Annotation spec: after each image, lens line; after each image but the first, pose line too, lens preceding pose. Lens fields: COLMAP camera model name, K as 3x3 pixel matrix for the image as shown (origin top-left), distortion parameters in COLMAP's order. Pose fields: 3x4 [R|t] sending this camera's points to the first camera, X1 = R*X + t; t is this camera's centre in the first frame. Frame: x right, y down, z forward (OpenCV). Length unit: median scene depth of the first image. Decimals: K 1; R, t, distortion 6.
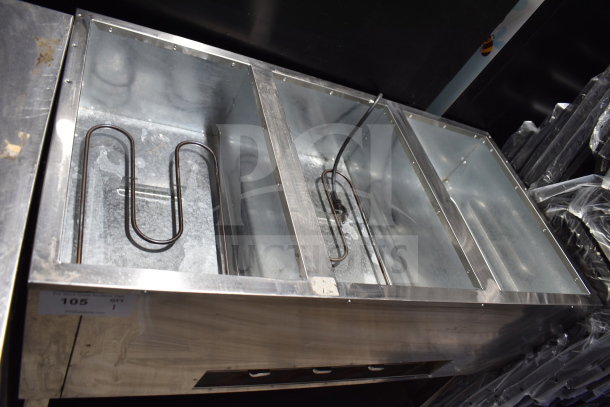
lens RADIAL K [[470.7, 0, 305.0], [0, 470.7, 203.5], [0, 0, 1]] dist [-0.086967, 0.002102]
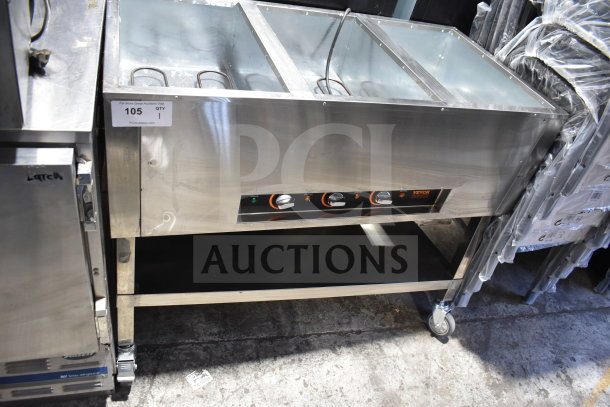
lens RADIAL K [[470.7, 0, 305.0], [0, 470.7, 203.5], [0, 0, 1]] dist [-0.086967, 0.002102]
pose [[0.967316, -0.224213, -0.118443, 0.090023], [0.215438, 0.973028, -0.082481, 0.395349], [0.133742, 0.054268, 0.989529, -0.235960]]
